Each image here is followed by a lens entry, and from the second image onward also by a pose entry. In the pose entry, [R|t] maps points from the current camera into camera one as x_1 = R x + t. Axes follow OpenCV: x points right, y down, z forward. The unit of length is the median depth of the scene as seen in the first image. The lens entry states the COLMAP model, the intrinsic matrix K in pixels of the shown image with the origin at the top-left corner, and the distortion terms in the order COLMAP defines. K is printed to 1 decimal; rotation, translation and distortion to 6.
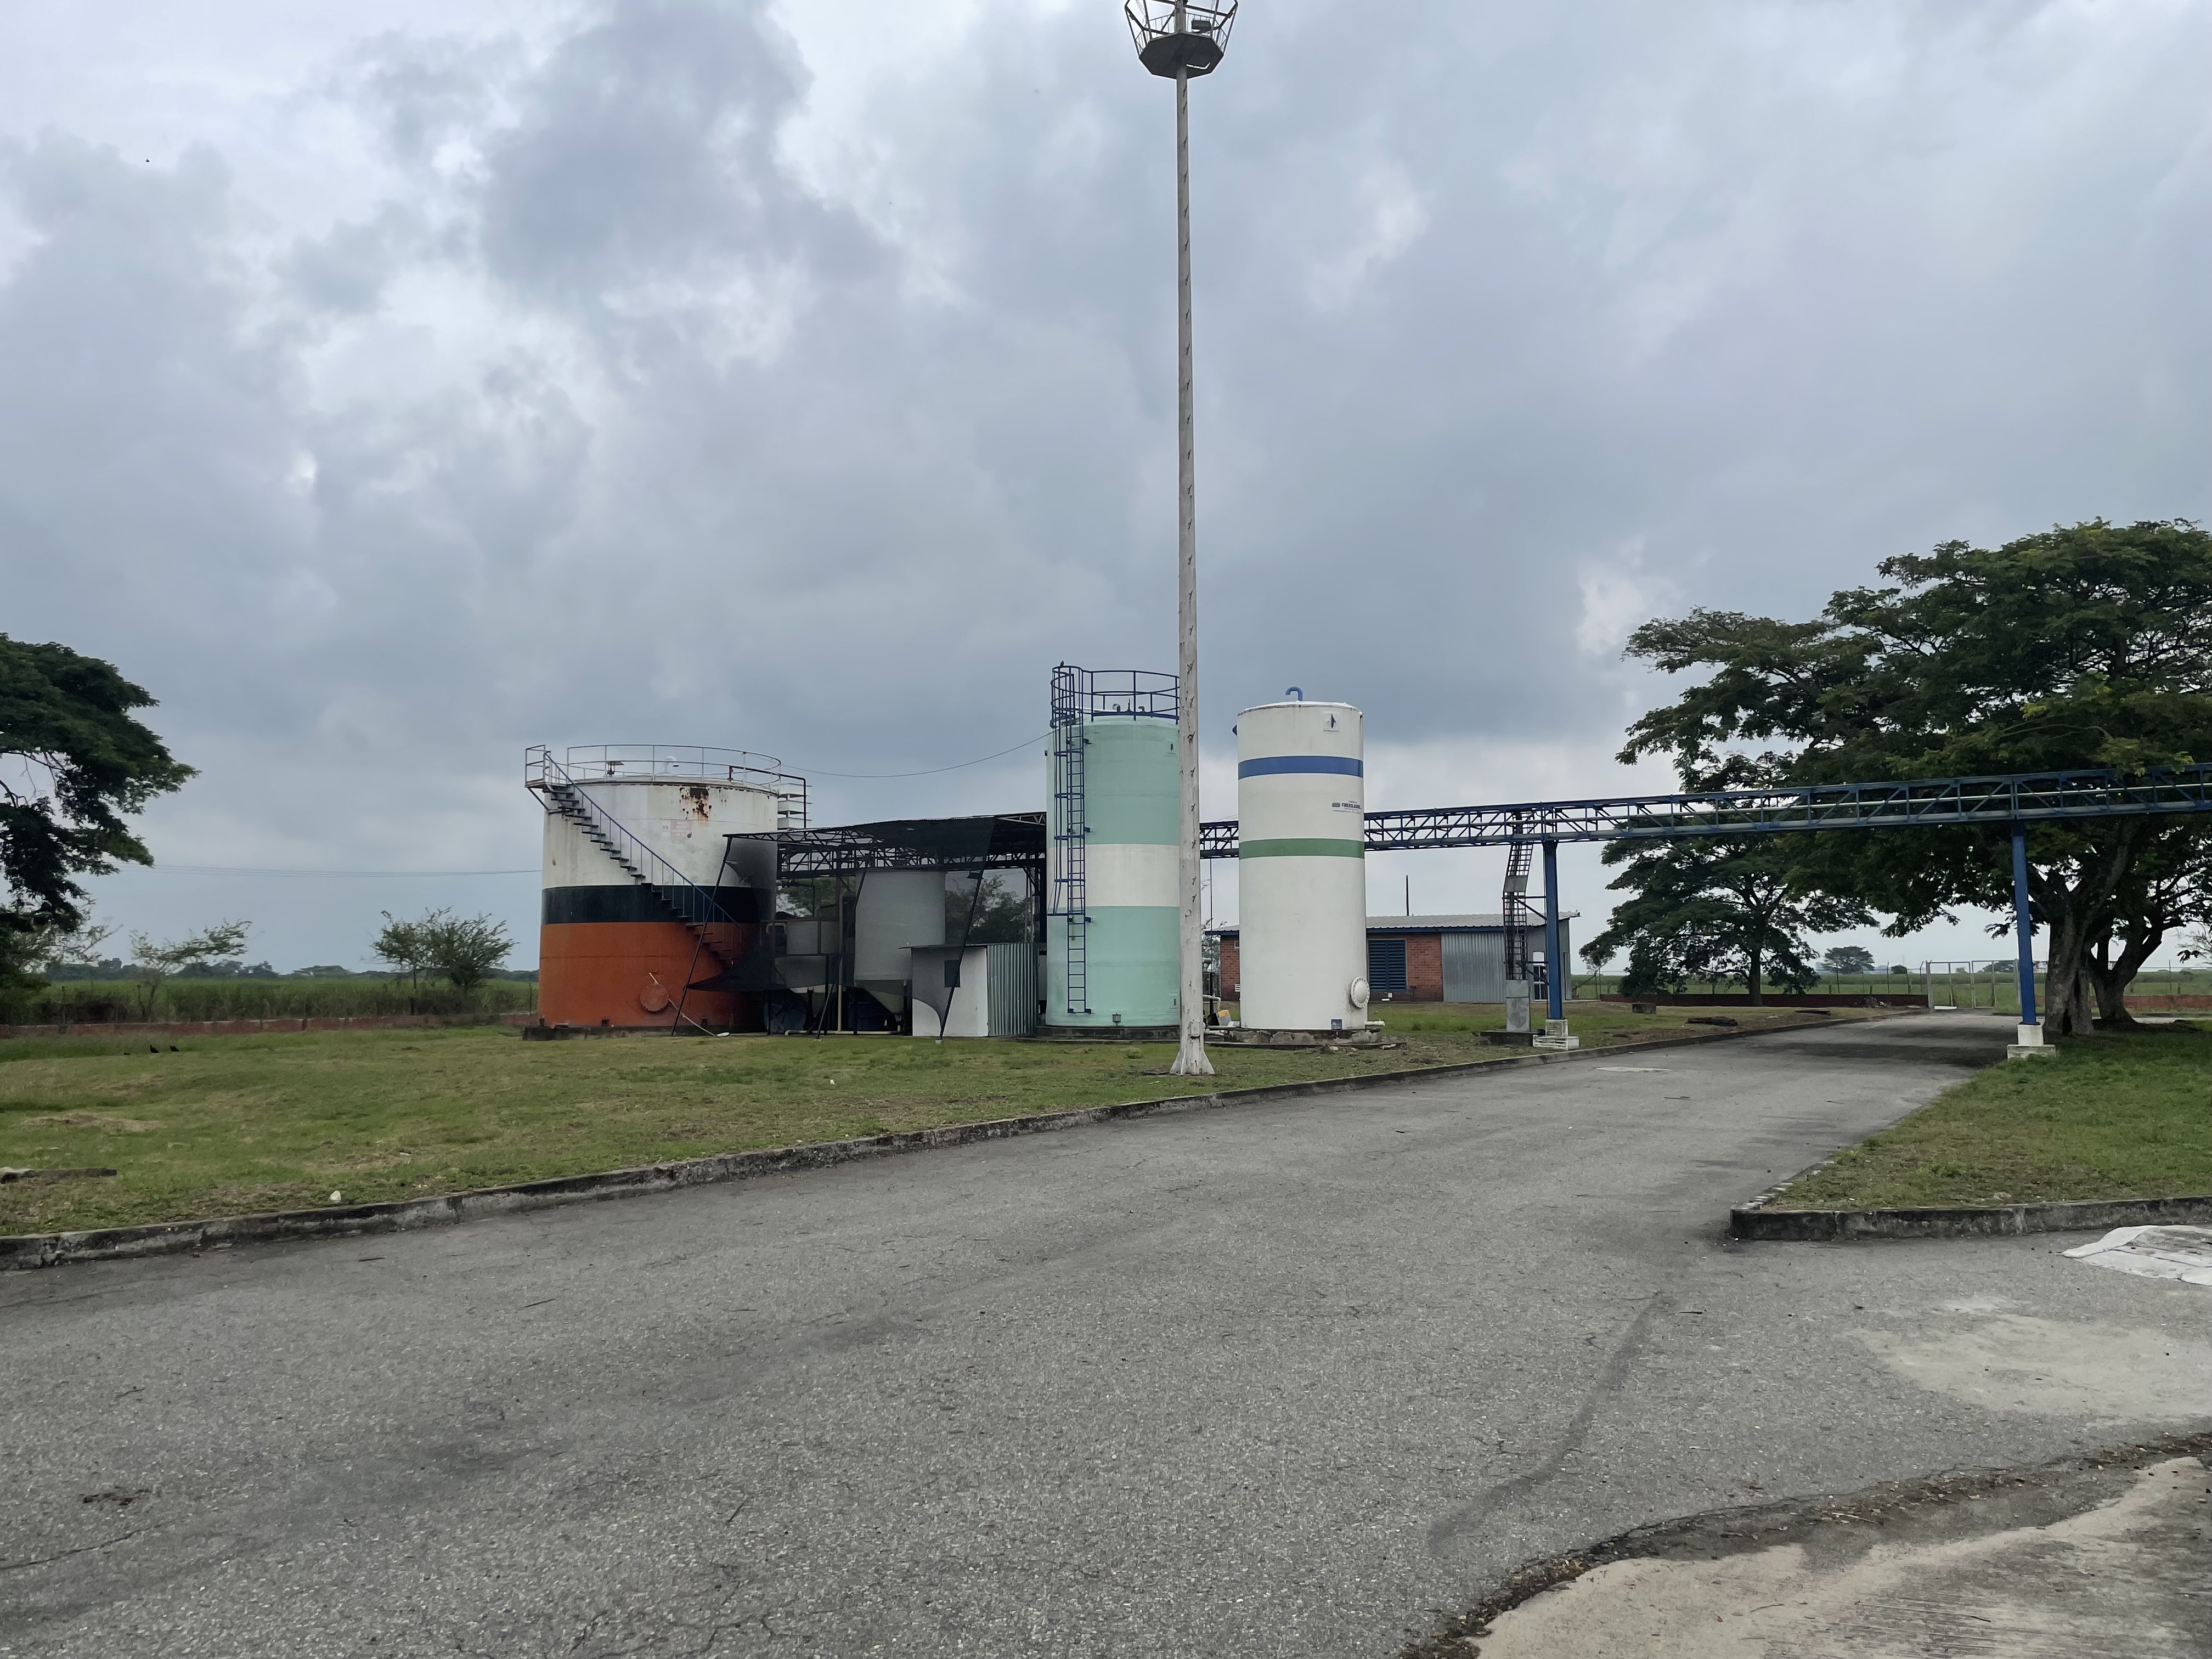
lens RADIAL K [[1679.9, 0, 1106.2], [0, 1679.9, 804.2], [0, 0, 1]] dist [0.083821, -0.132910]
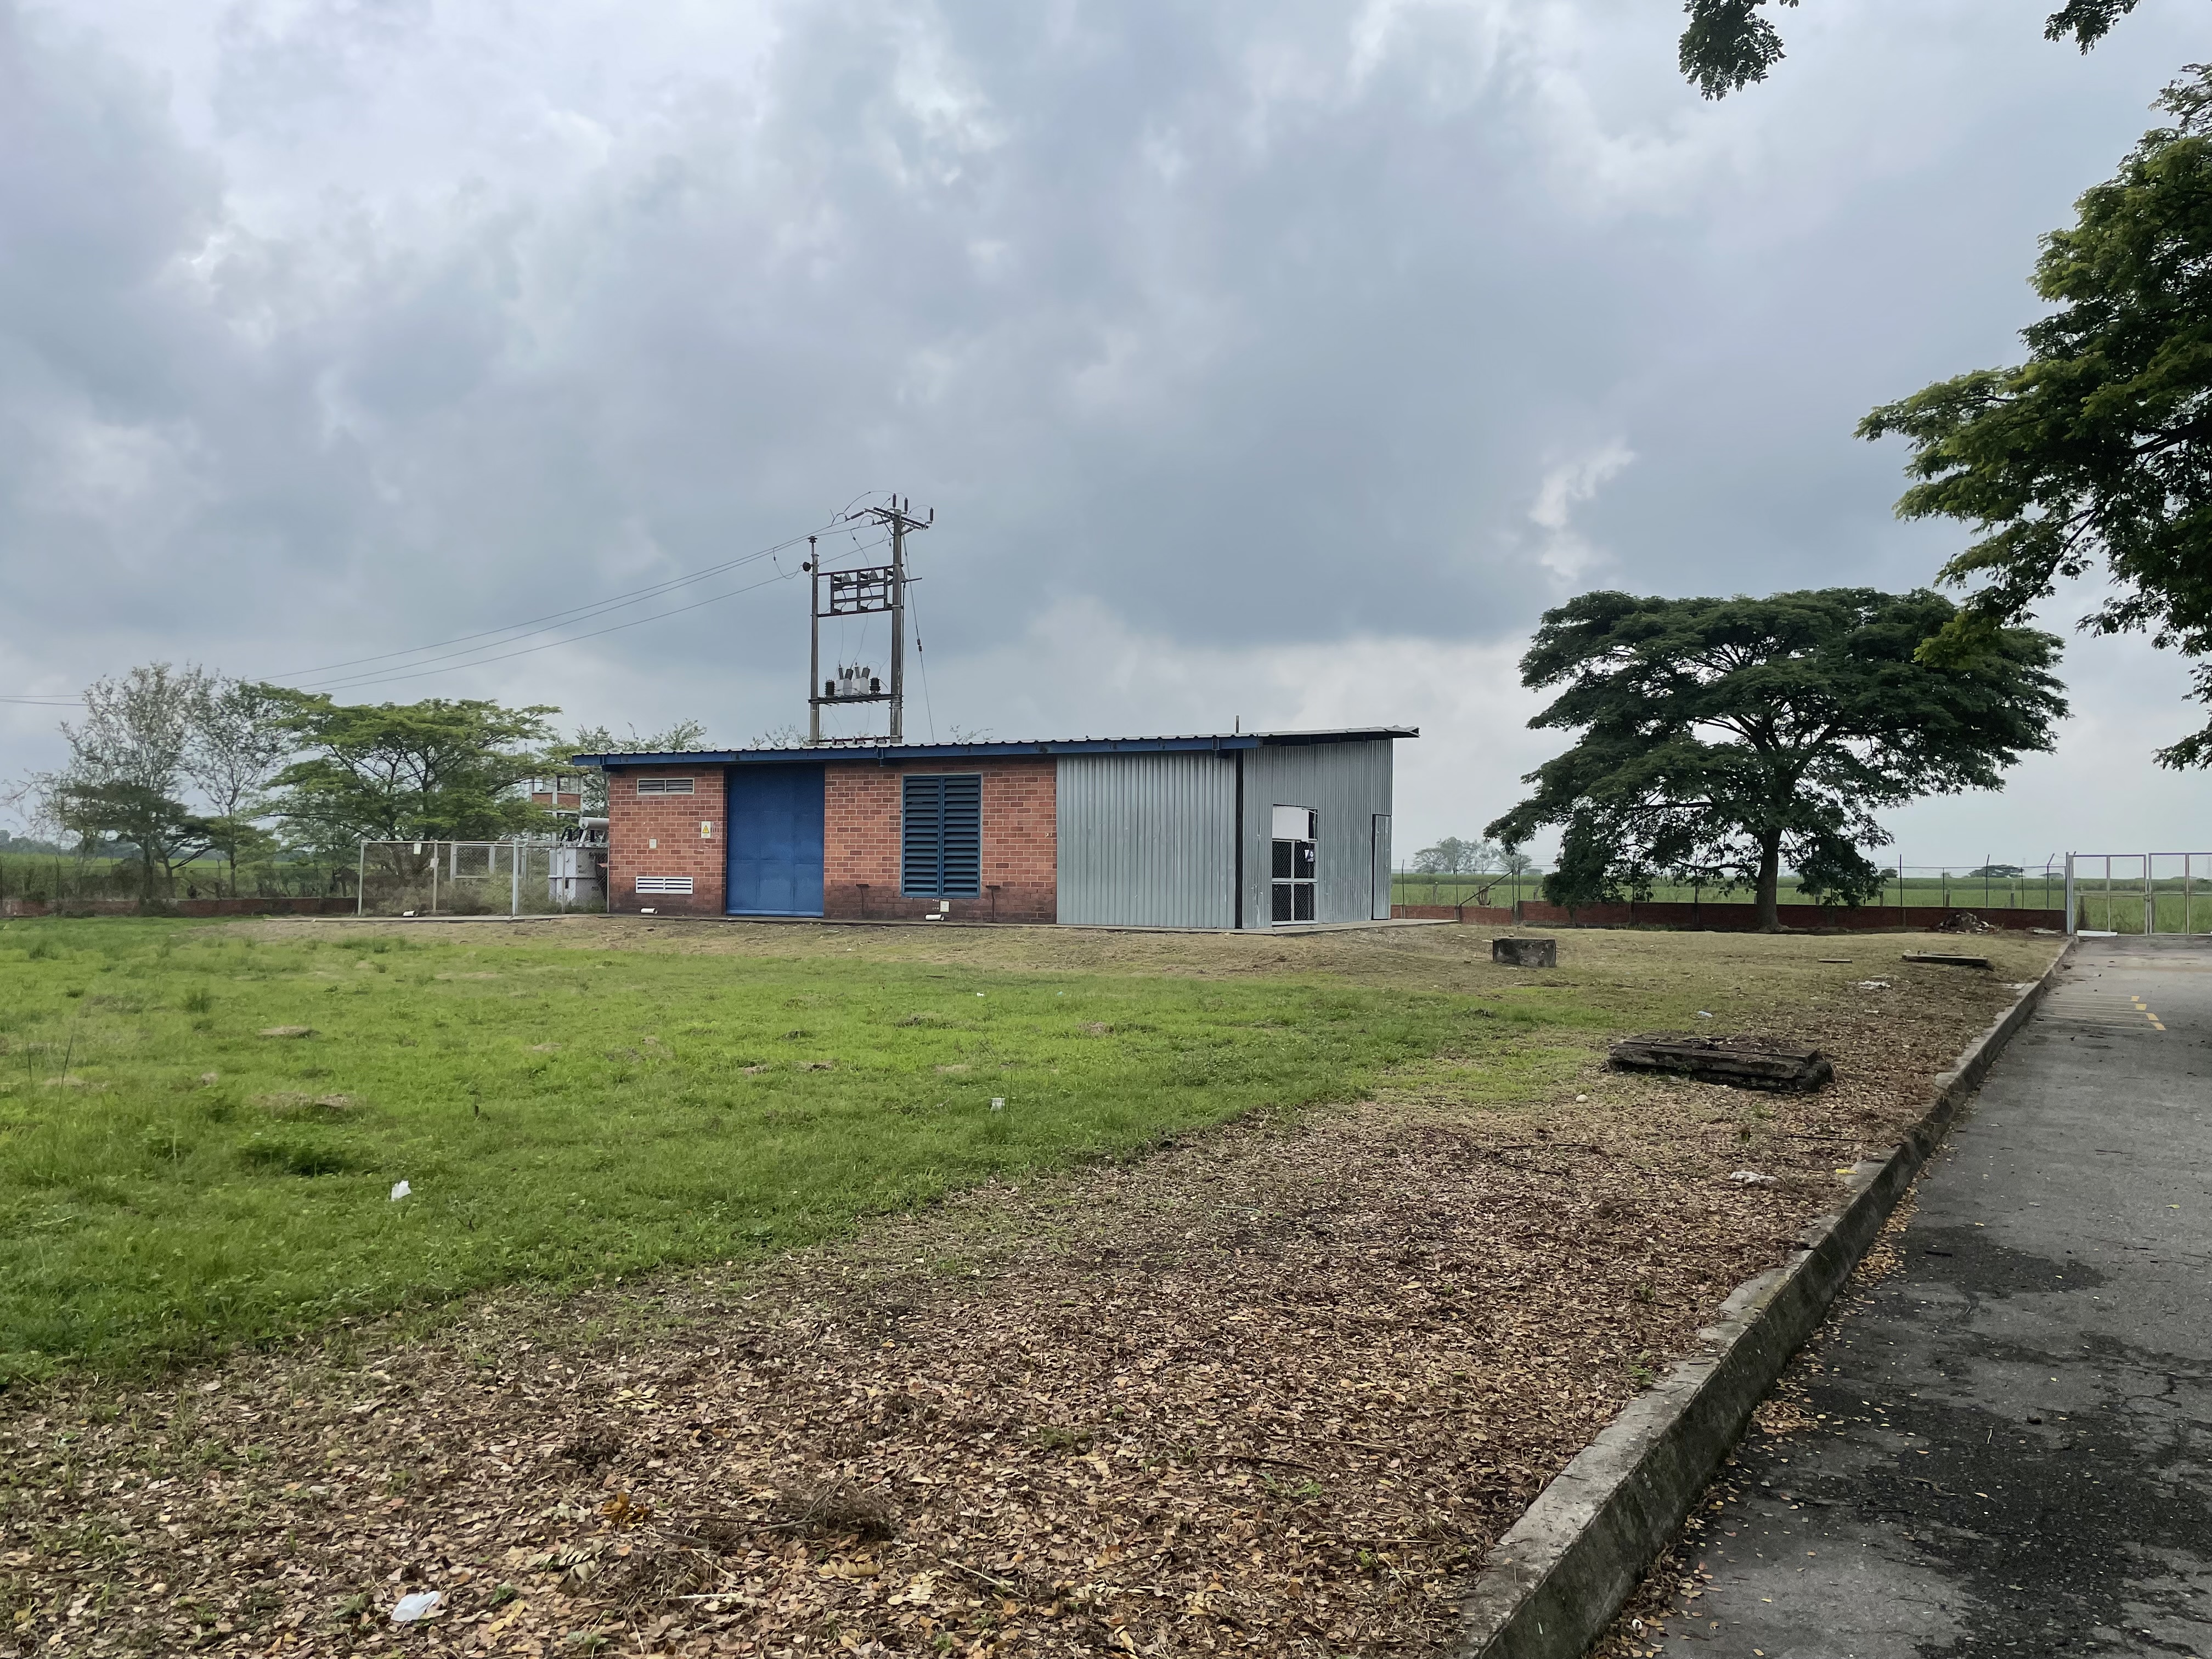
lens RADIAL K [[1679.9, 0, 1106.2], [0, 1679.9, 804.2], [0, 0, 1]] dist [0.083821, -0.132910]
pose [[0.999812, 0.017299, 0.008800, 0.146028], [-0.017827, 0.997793, 0.063961, 0.042972], [-0.007675, -0.064106, 0.997914, 0.414745]]
